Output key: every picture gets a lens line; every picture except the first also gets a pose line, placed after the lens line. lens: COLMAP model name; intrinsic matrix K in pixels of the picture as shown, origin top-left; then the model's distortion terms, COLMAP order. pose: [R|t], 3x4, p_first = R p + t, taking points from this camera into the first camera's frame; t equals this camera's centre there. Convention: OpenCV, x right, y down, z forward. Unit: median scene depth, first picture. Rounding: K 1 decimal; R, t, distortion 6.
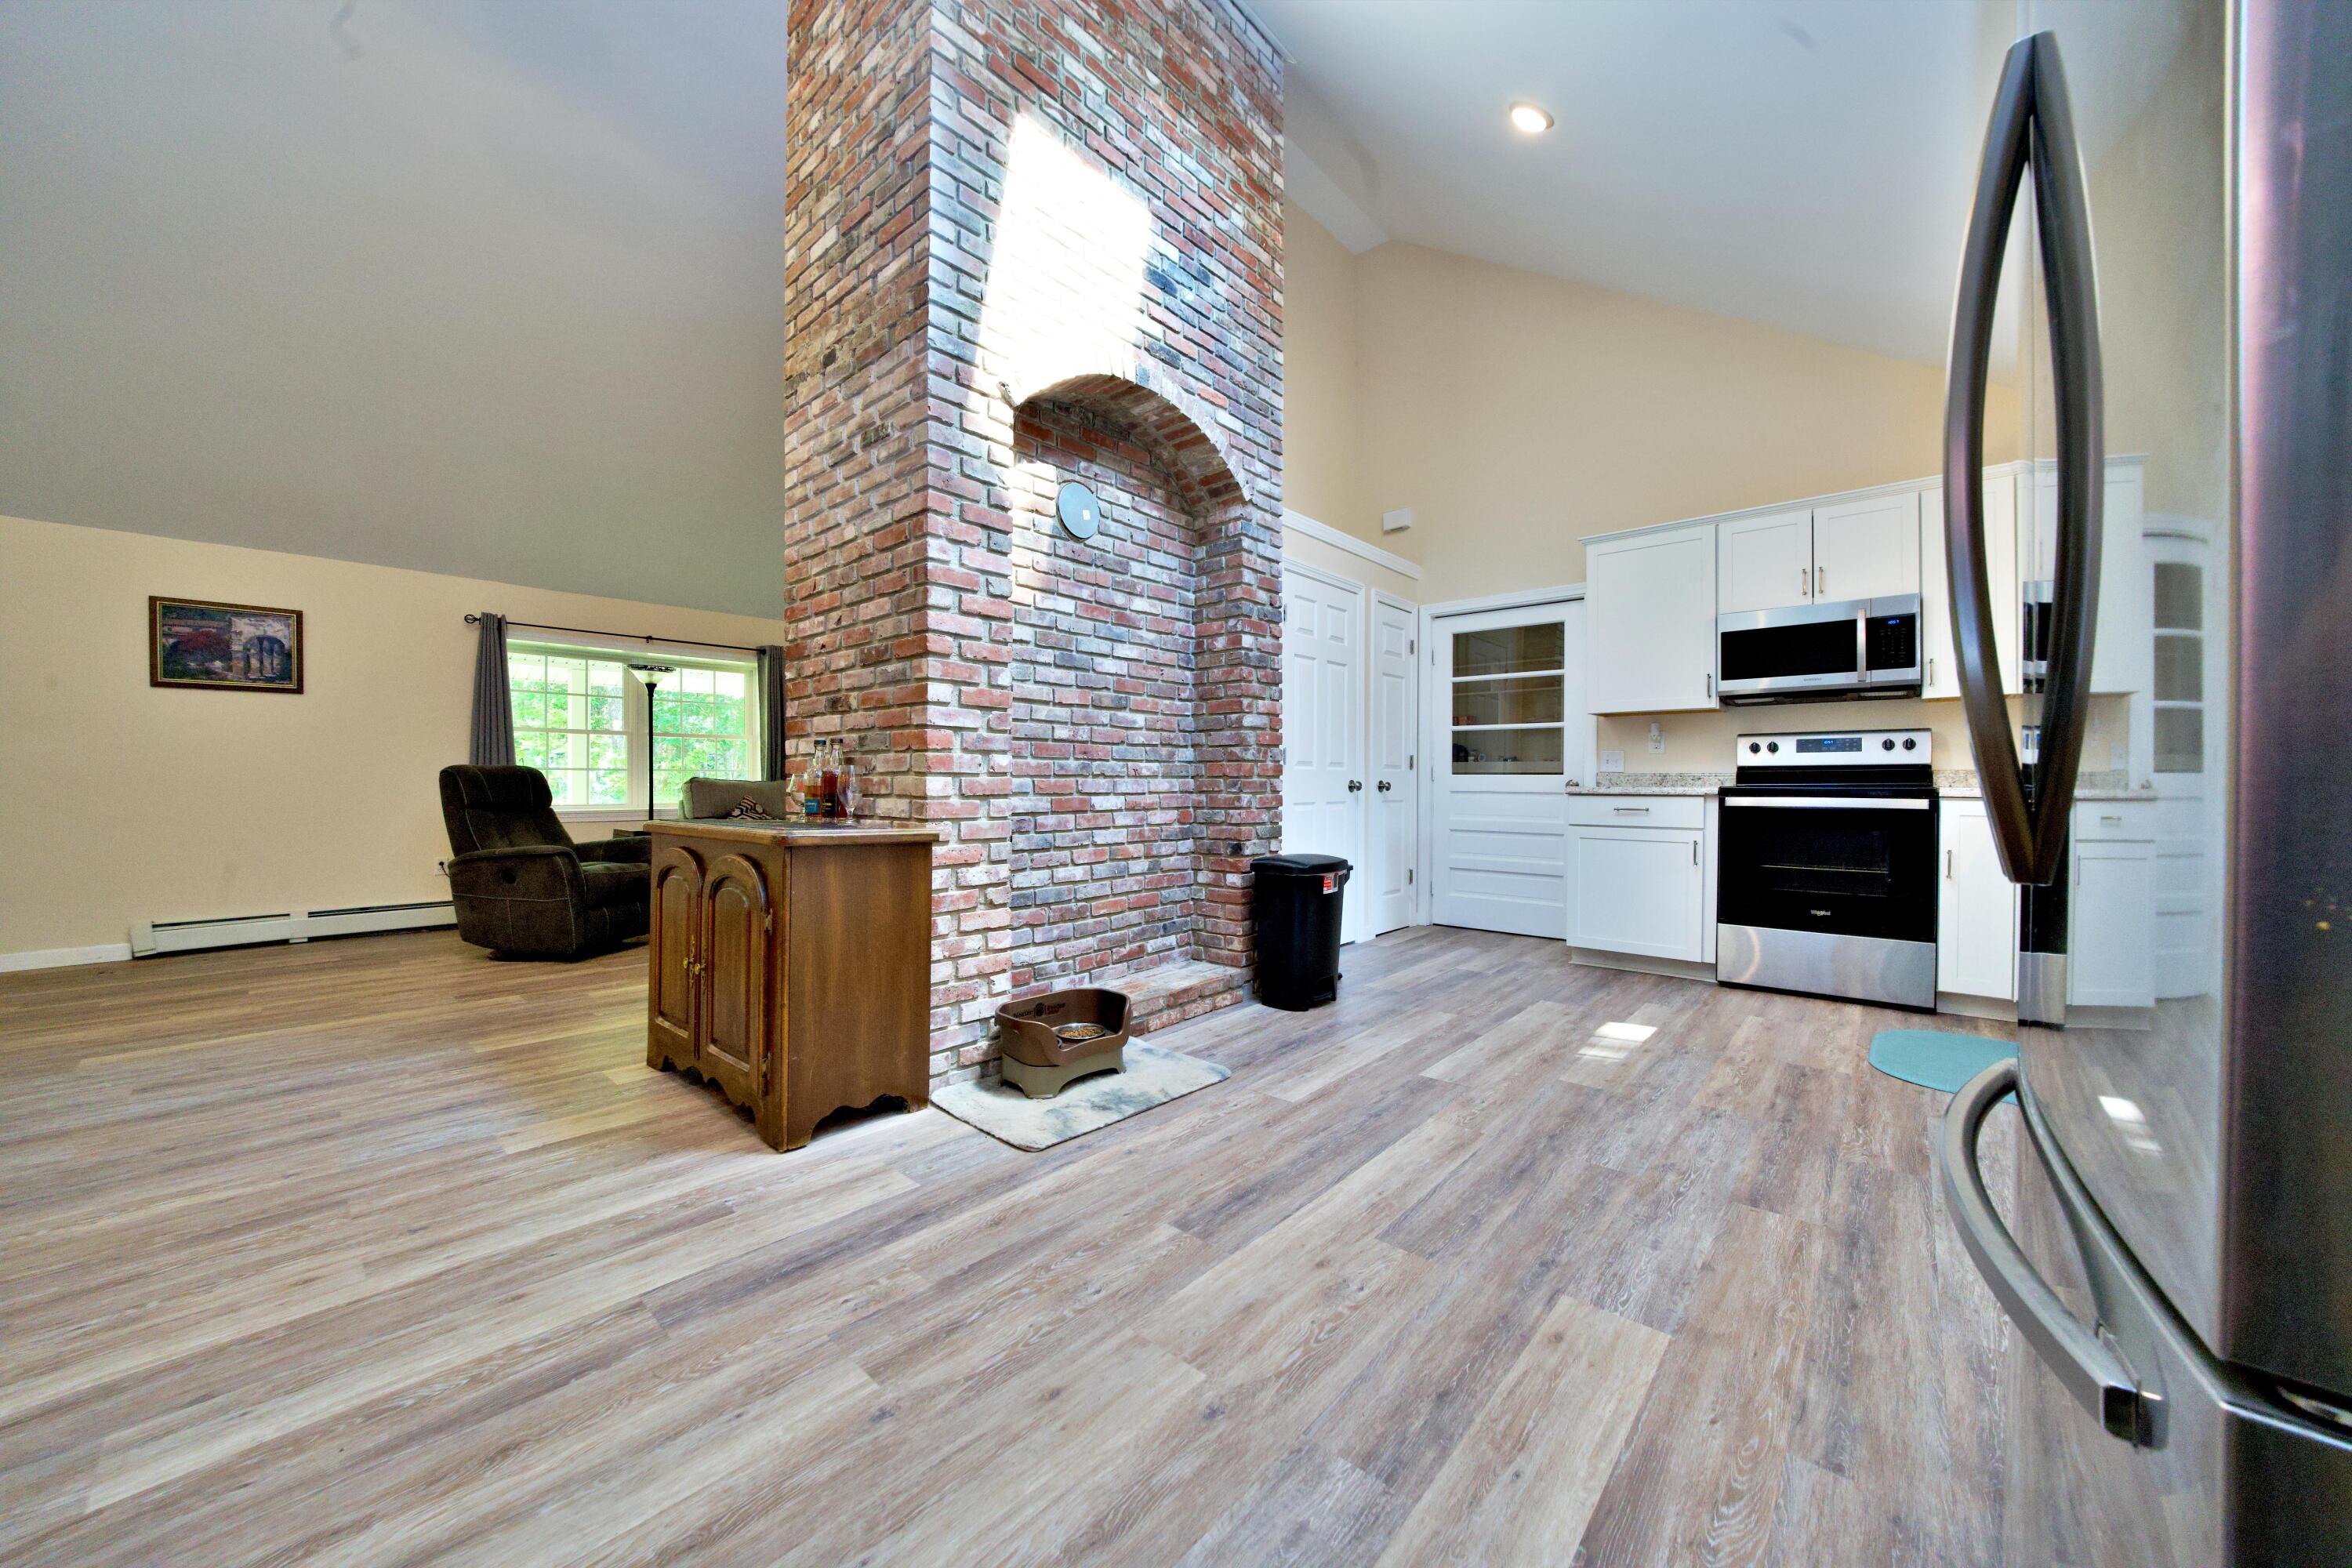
lens RADIAL K [[833.1, 0, 1175.1], [0, 833.1, 789.3], [0, 0, 1]] dist [-0.015831, 0.000378]
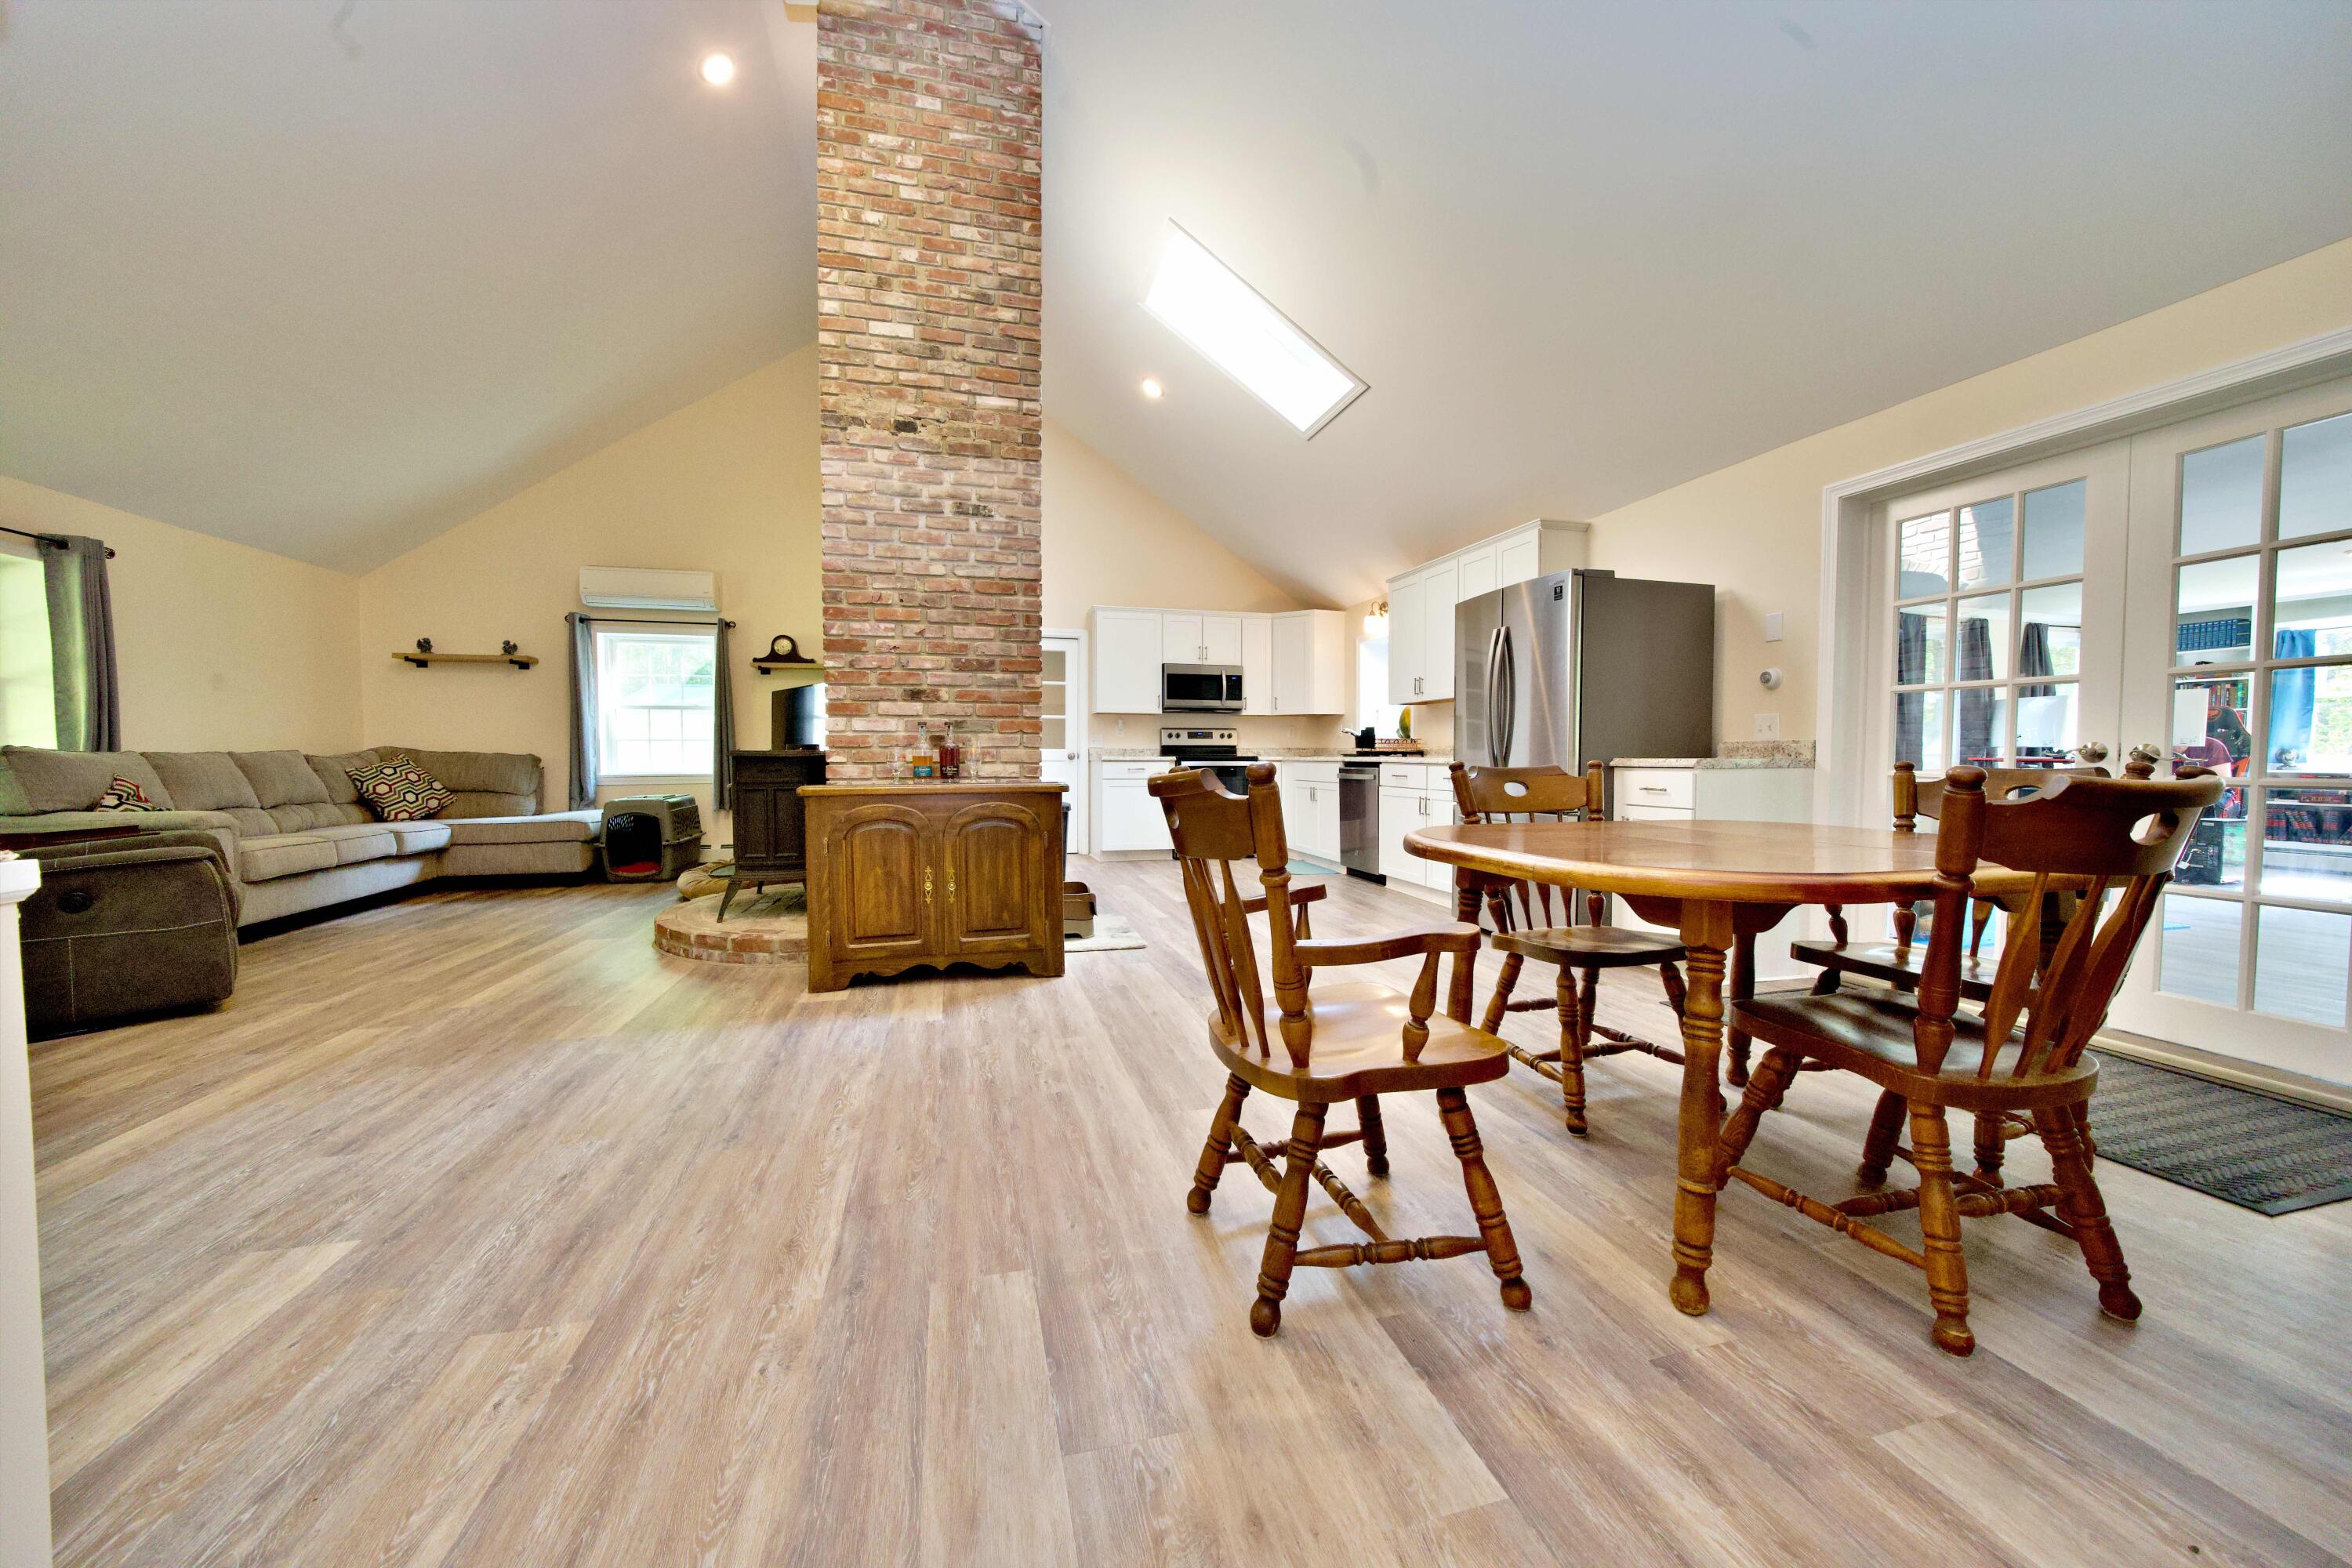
lens RADIAL K [[833.1, 0, 1175.1], [0, 833.1, 789.3], [0, 0, 1]] dist [-0.015831, 0.000378]
pose [[0.551888, -0.035033, 0.833182, -1.336422], [0.007090, 0.999278, 0.037320, 0.001486], [-0.833888, -0.014690, 0.551738, -0.078932]]
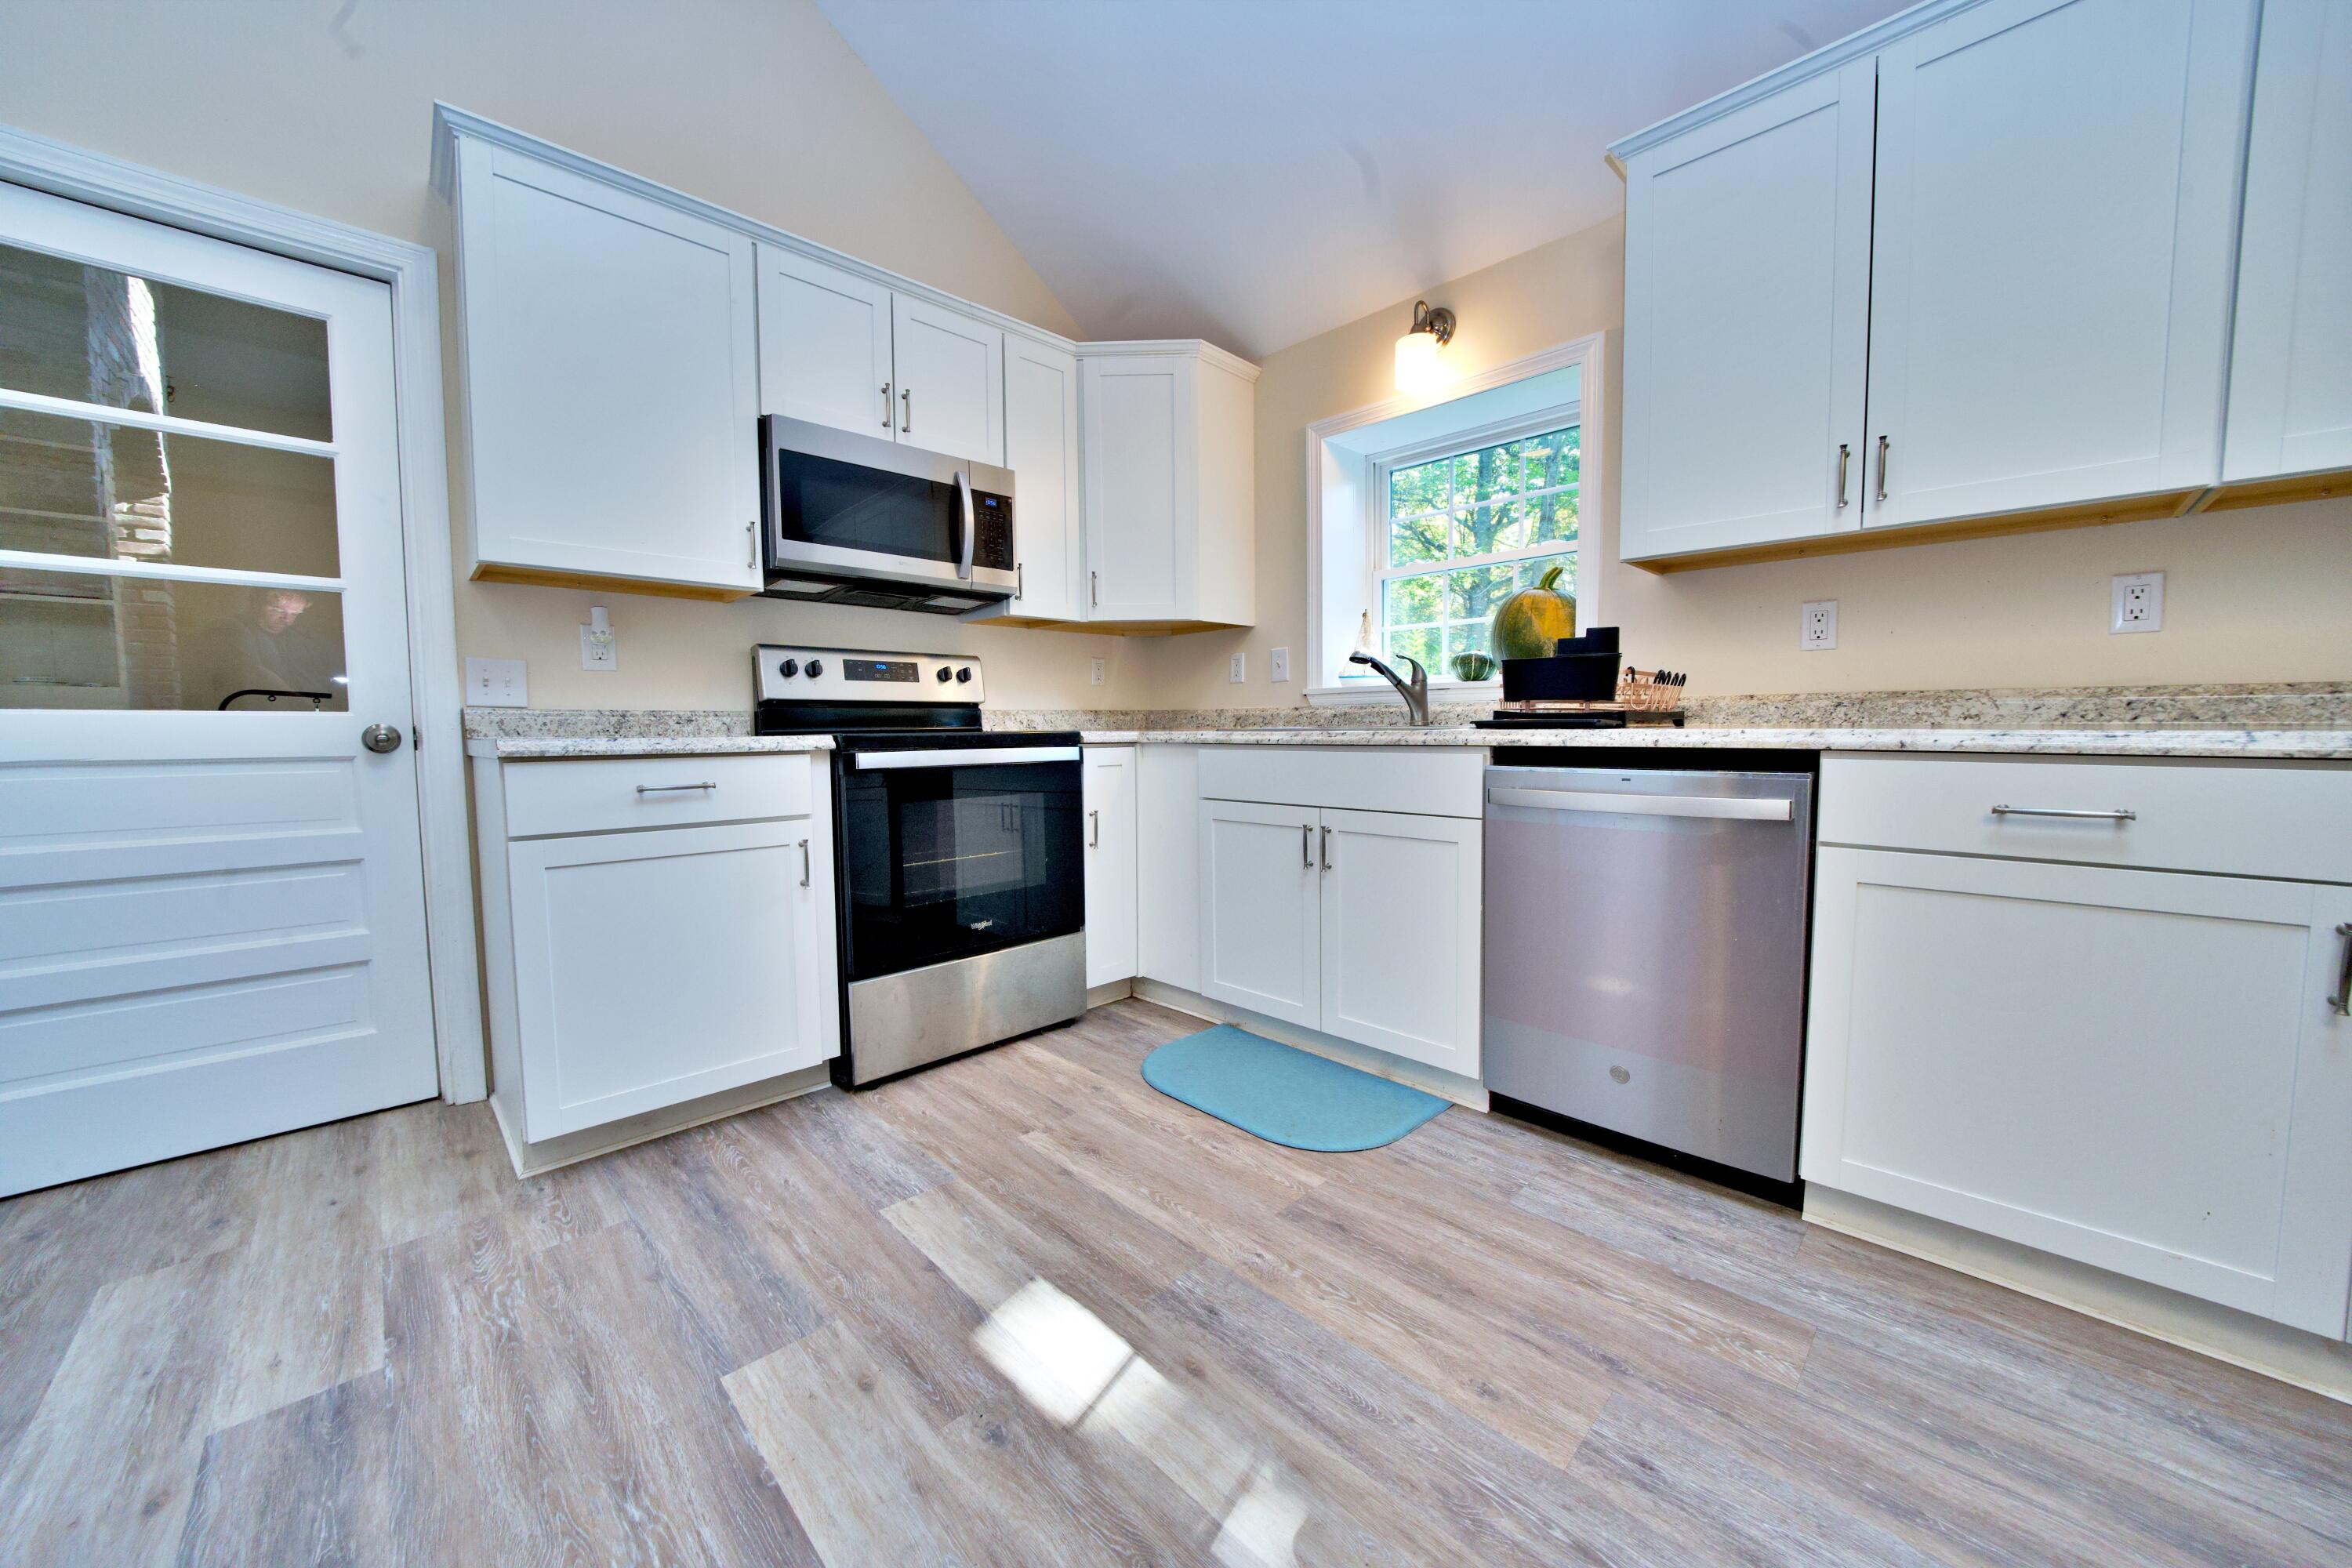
lens RADIAL K [[834.5, 0, 1165.6], [0, 834.5, 782.3], [0, 0, 1]] dist [-0.019209, 0.000559]
pose [[0.080072, -0.068098, 0.994460, 0.190091], [0.016279, 0.997620, 0.067004, -0.006599], [-0.996656, 0.010824, 0.080990, 1.050770]]
